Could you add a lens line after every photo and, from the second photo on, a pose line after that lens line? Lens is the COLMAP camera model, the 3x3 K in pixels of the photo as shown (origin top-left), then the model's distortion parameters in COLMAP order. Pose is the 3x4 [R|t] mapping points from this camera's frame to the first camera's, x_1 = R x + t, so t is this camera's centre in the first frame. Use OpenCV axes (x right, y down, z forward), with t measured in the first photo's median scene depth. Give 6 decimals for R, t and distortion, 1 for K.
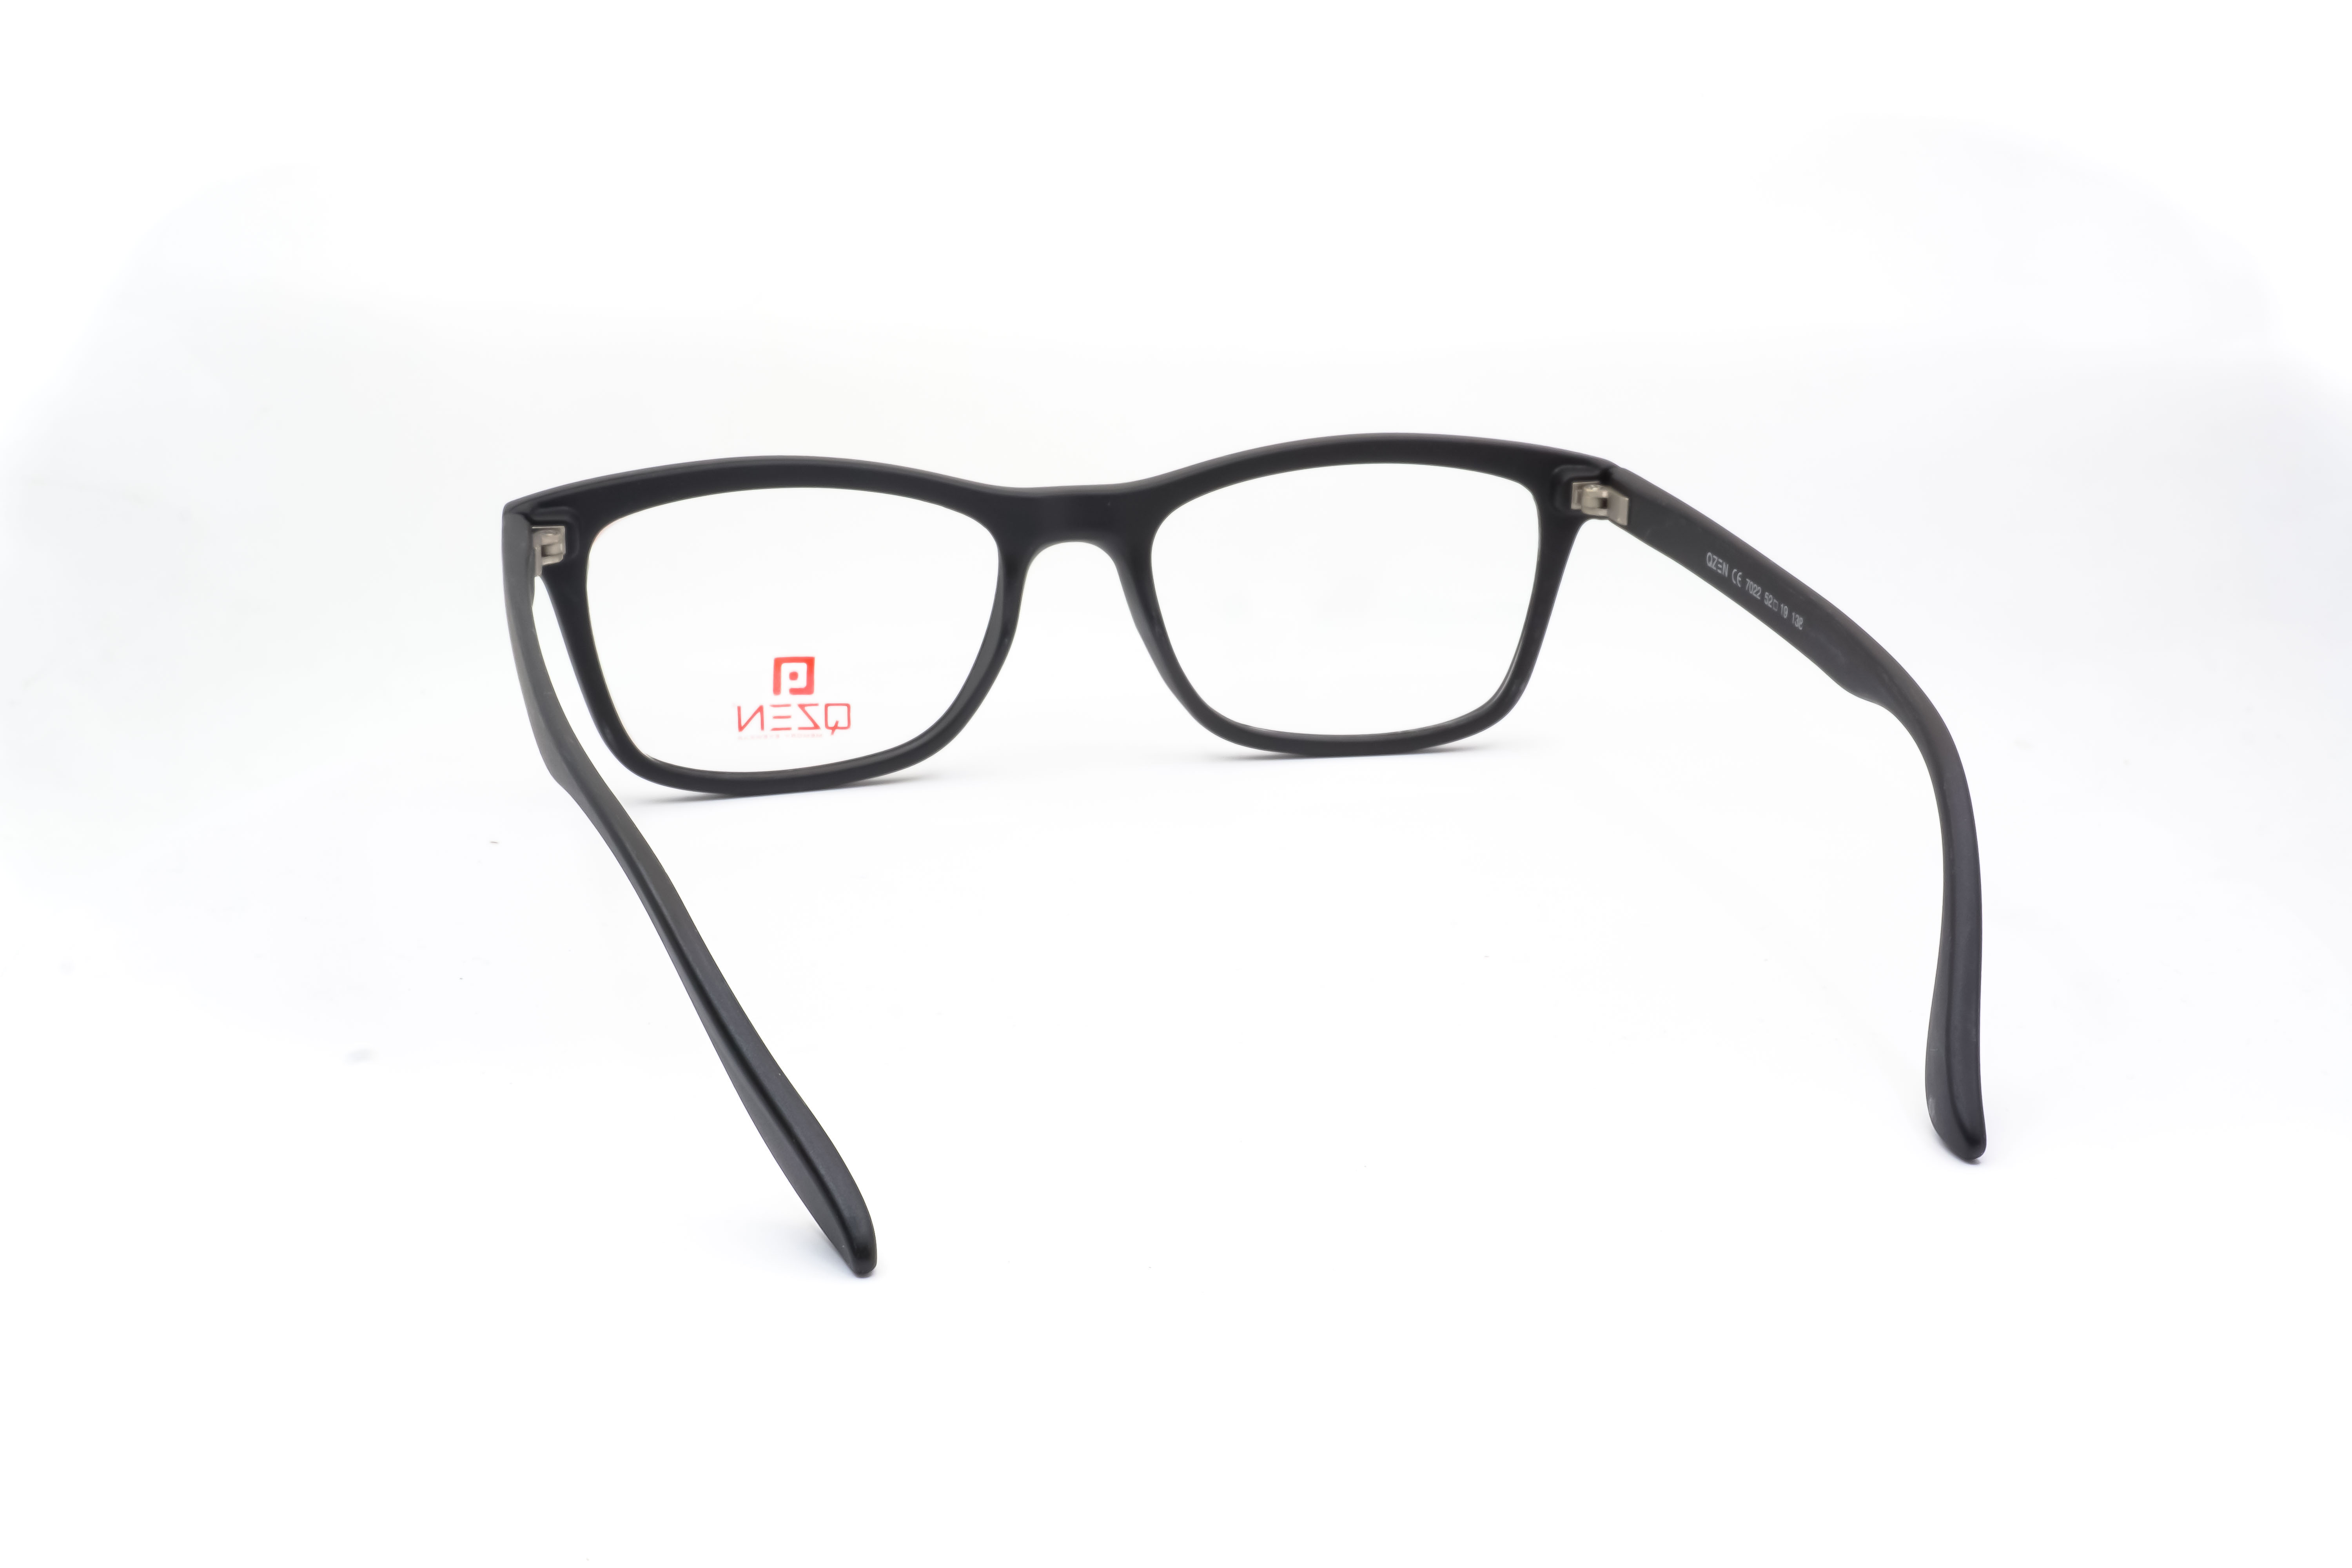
lens RADIAL K [[2929.9, 0, 1209.7], [0, 2929.9, 784.8], [0, 0, 1]] dist [0.096498, -0.004257]
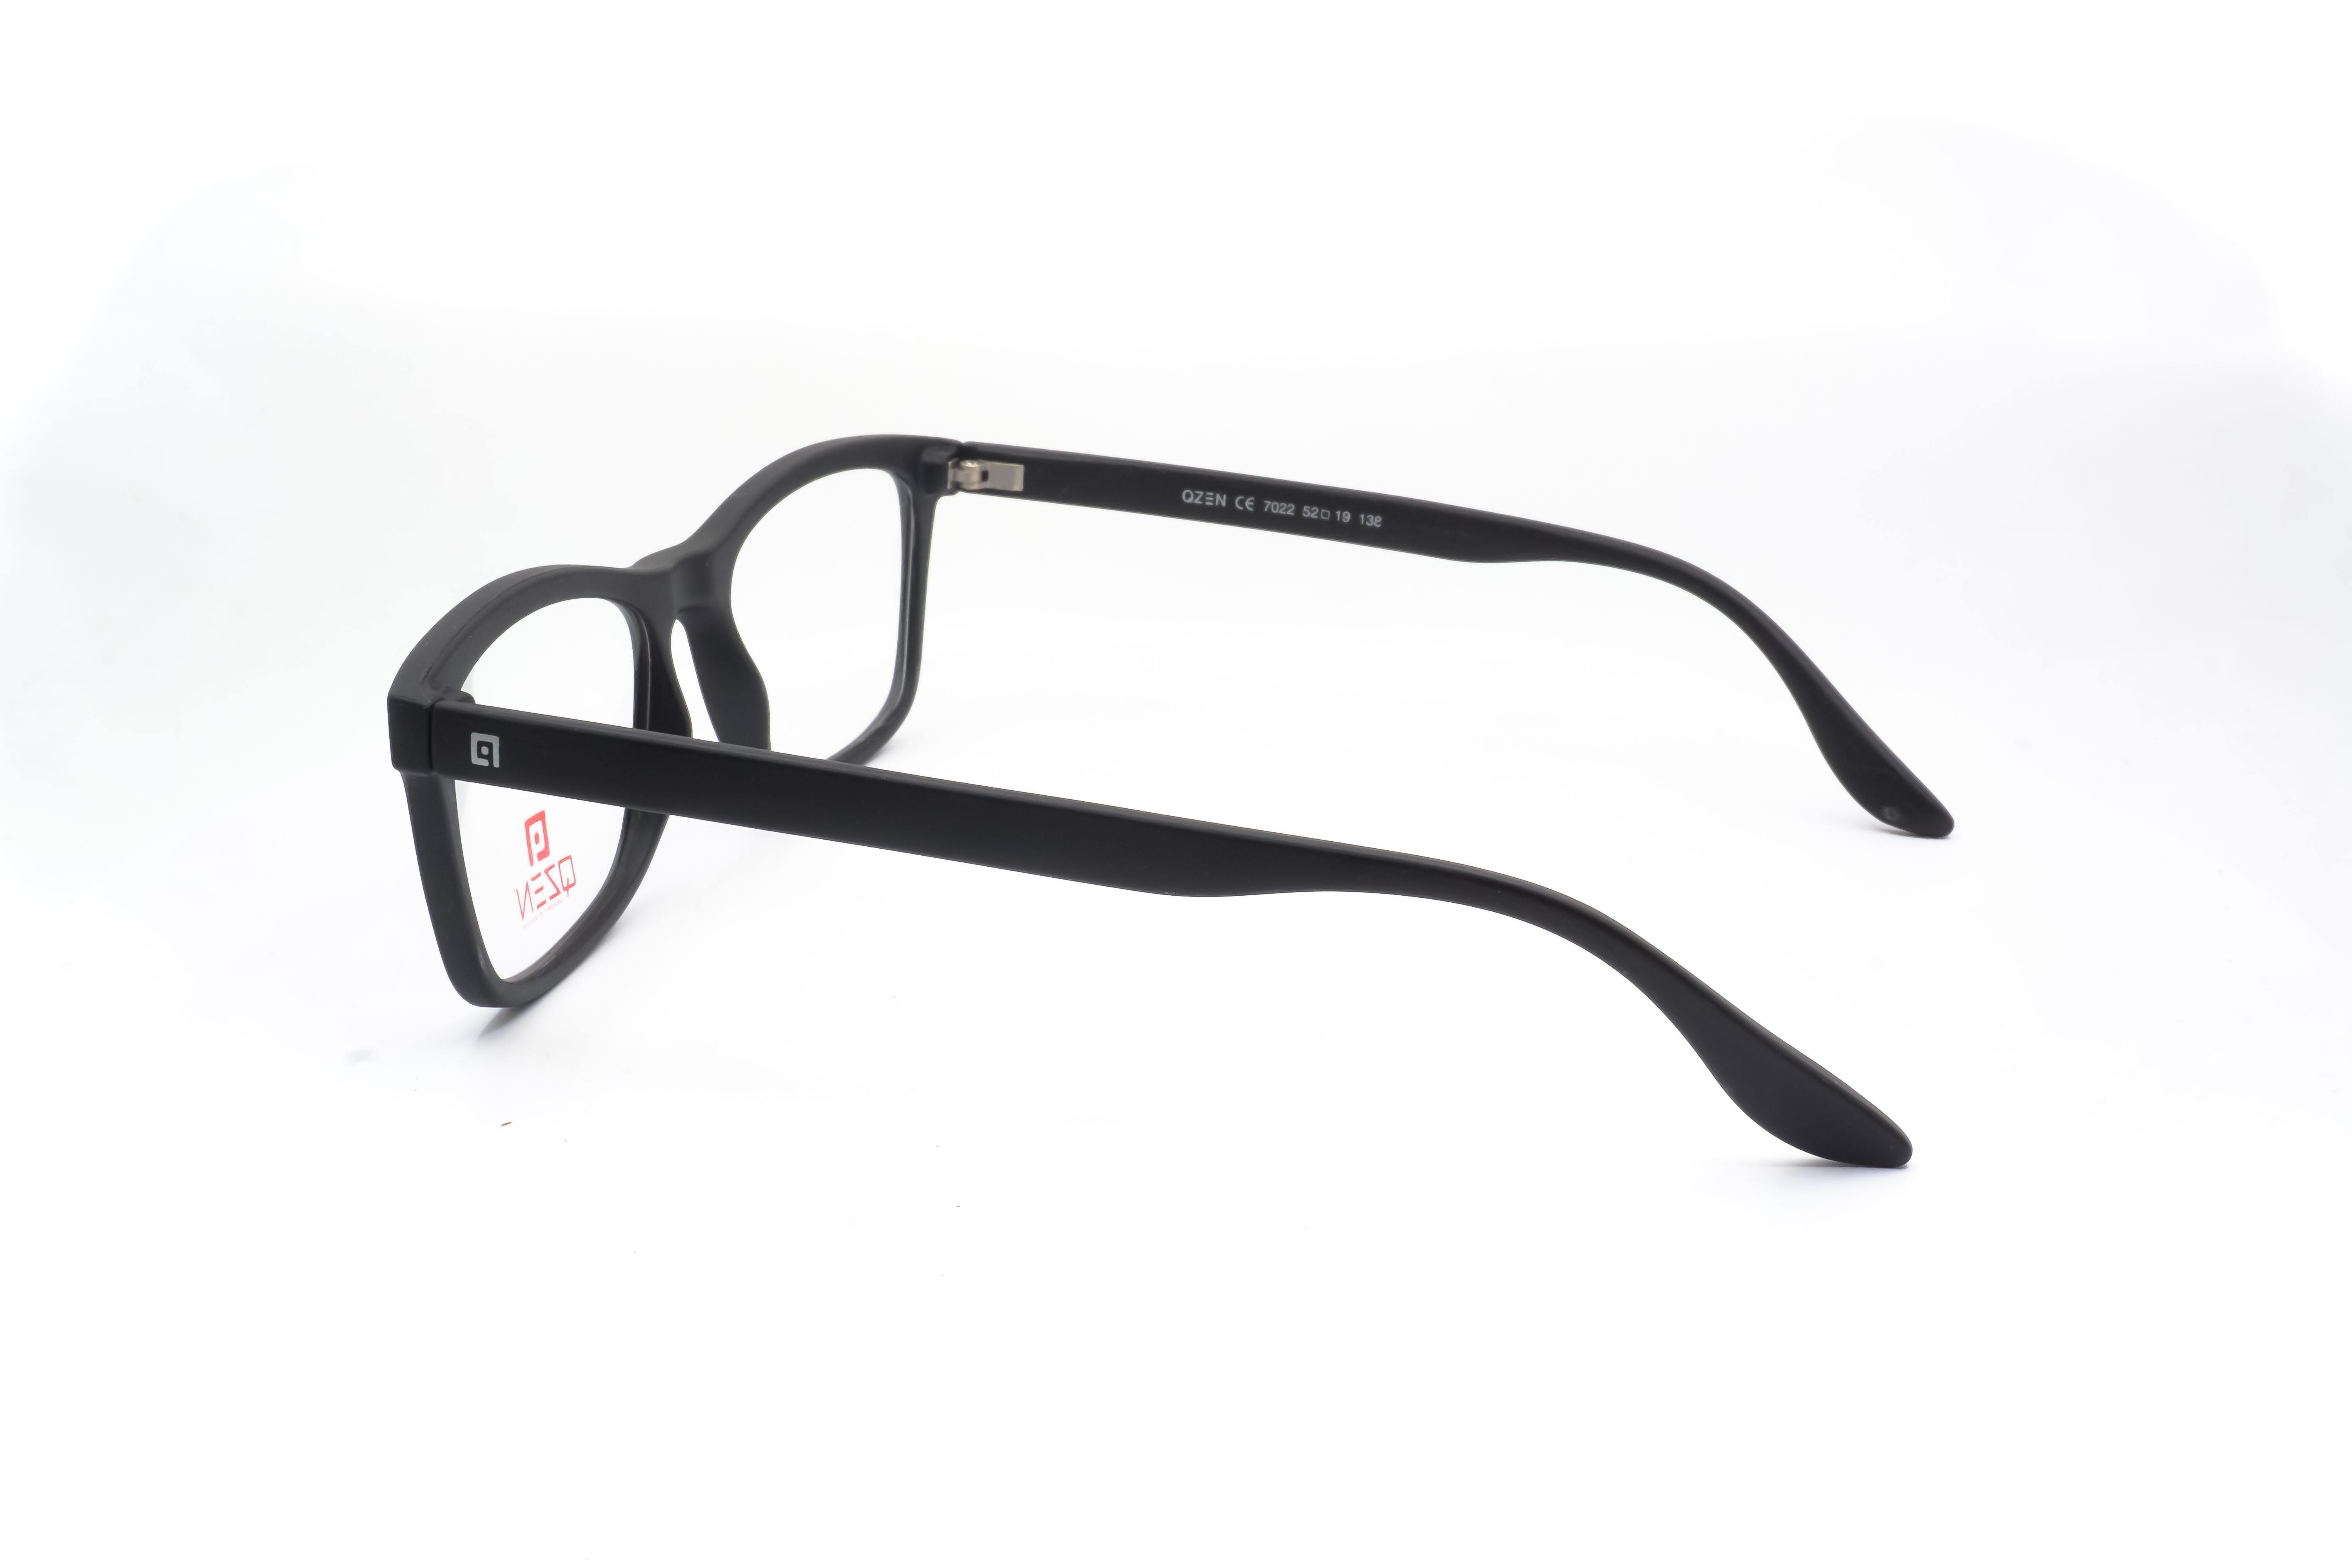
lens RADIAL K [[2929.9, 0, 1209.7], [0, 2929.9, 784.8], [0, 0, 1]] dist [0.096498, -0.004257]
pose [[0.494911, -0.254664, 0.830788, -0.727880], [0.247587, 0.957787, 0.146102, -0.124852], [-0.832925, 0.133384, 0.537071, 0.394907]]
